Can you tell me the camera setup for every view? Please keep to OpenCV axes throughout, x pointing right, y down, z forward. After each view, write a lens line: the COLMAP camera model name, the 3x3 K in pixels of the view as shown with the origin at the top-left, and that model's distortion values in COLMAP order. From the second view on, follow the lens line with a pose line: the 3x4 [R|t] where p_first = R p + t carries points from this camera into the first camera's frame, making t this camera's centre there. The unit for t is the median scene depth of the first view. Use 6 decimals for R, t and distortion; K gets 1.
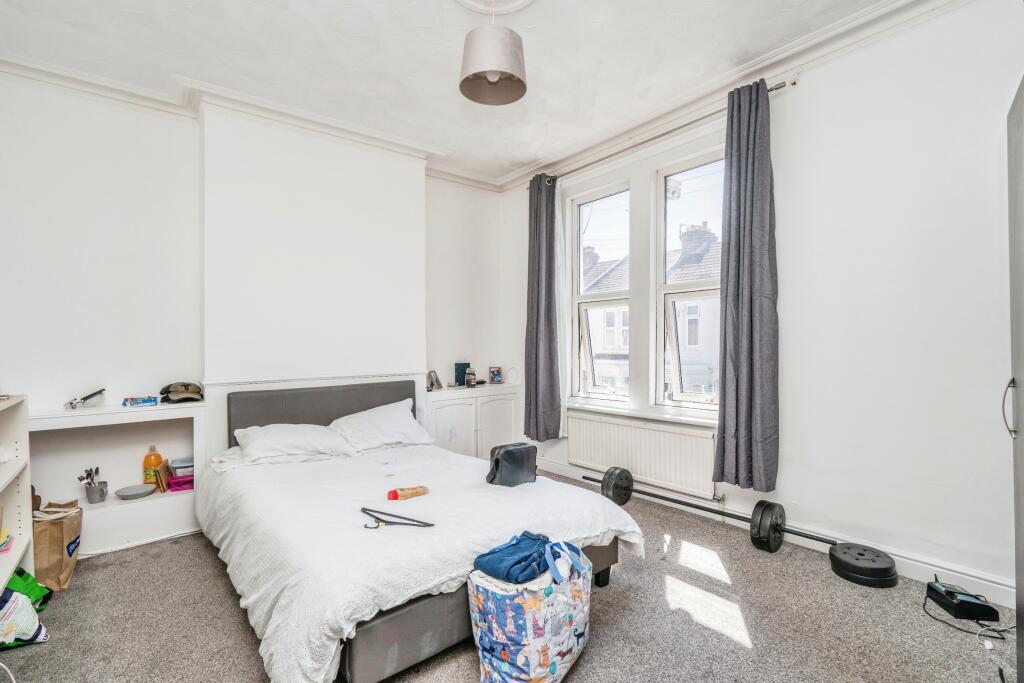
lens RADIAL K [[466.0, 0, 509.4], [0, 466.0, 345.9], [0, 0, 1]] dist [-0.002681, -0.000839]
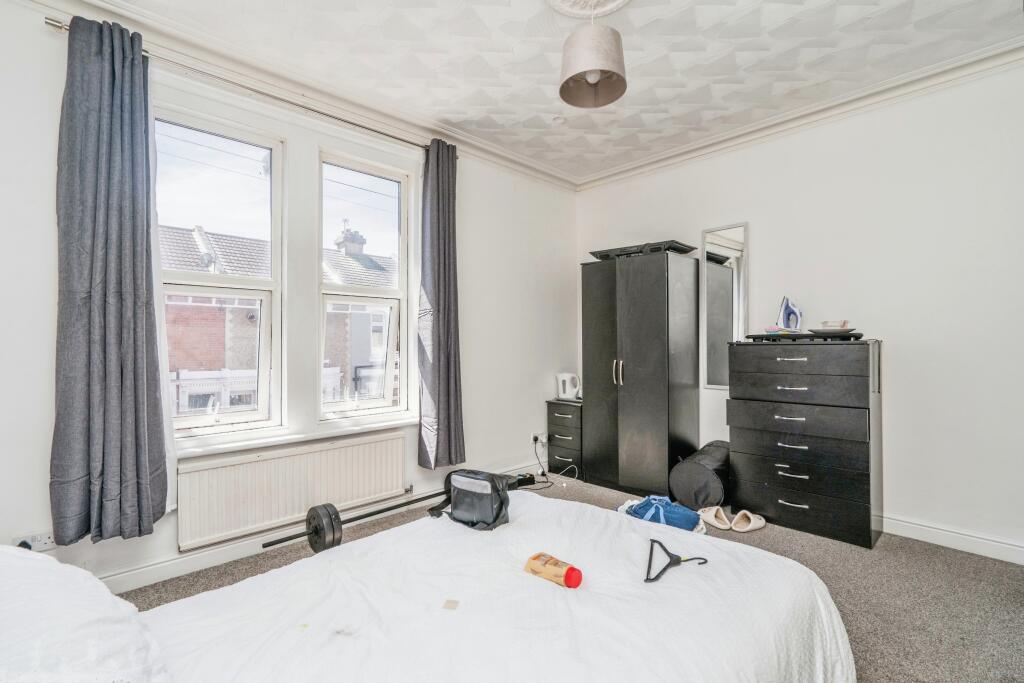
lens RADIAL K [[466.0, 0, 509.4], [0, 466.0, 342.2], [0, 0, 1]] dist [-0.002681, -0.000839]
pose [[-0.075751, 0.015579, 0.997005, -0.585791], [0.009436, 0.999844, -0.014906, -0.002733], [-0.997082, 0.008278, -0.075887, 0.732219]]
